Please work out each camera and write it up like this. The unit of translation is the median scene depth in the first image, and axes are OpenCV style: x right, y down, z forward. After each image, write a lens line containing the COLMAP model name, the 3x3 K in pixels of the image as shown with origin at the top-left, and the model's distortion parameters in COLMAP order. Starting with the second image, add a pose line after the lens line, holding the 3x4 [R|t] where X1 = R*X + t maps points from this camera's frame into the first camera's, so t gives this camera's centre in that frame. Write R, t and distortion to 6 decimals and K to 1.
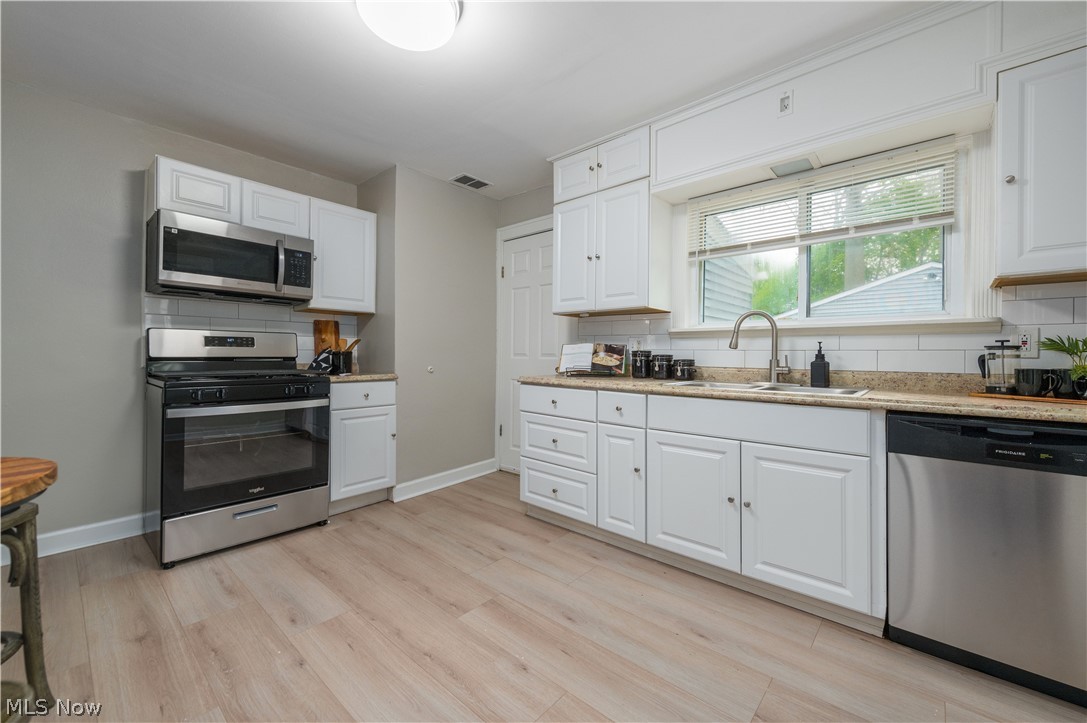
lens RADIAL K [[432.4, 0, 557.3], [0, 432.4, 351.1], [0, 0, 1]] dist [0.015567, -0.000136]
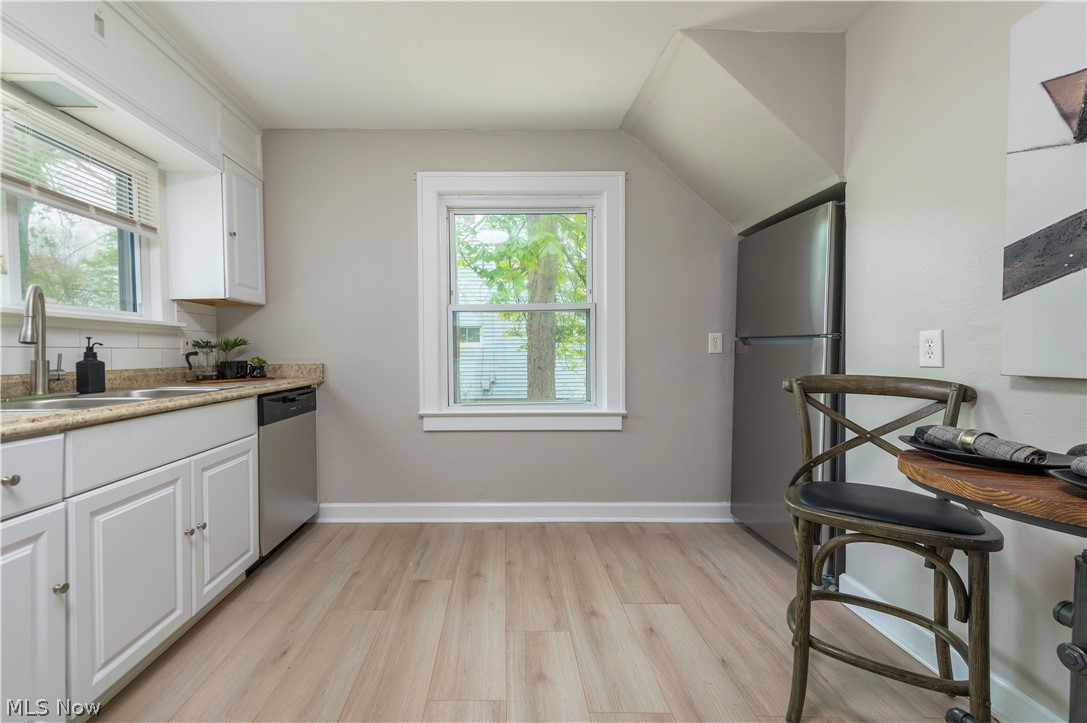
lens RADIAL K [[451.1, 0, 503.4], [0, 451.1, 360.8], [0, 0, 1]] dist [0.001394, -0.000125]
pose [[-0.656738, -0.014560, 0.753978, -0.527084], [0.001485, 0.999787, 0.020600, 0.006928], [-0.754117, 0.014648, -0.656577, 0.963719]]
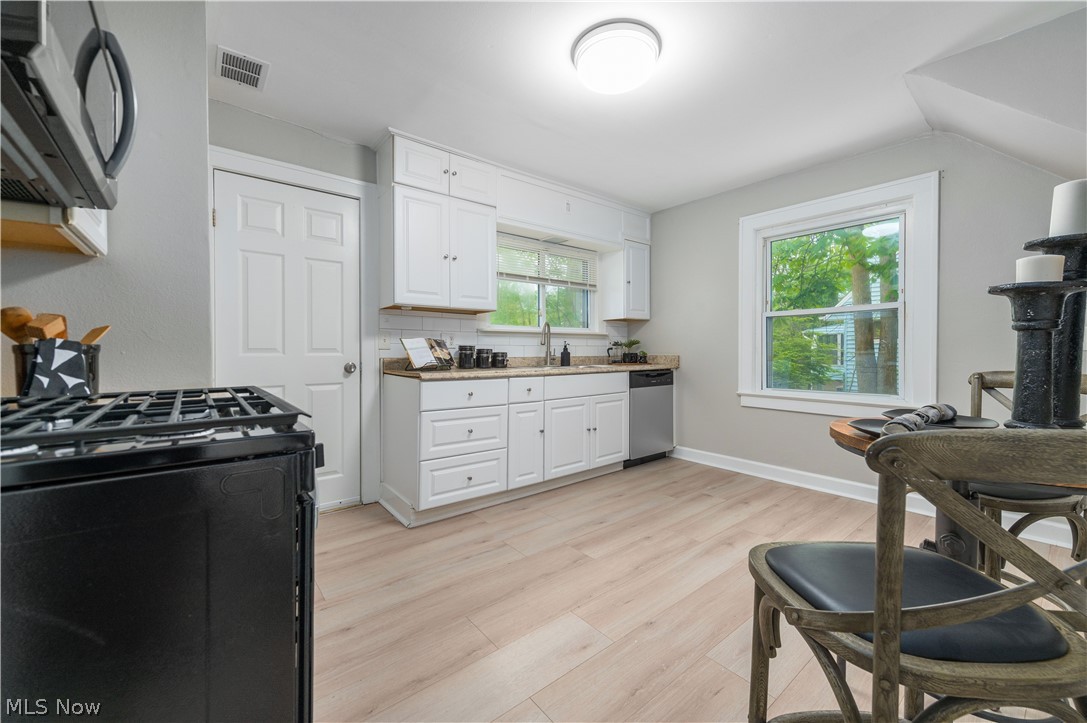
lens RADIAL K [[432.4, 0, 557.3], [0, 432.4, 351.1], [0, 0, 1]] dist [0.015567, -0.000136]
pose [[0.161732, -0.007819, 0.986804, -1.190684], [0.000304, 0.999969, 0.007873, 0.006108], [-0.986835, -0.000973, 0.161729, 0.732062]]
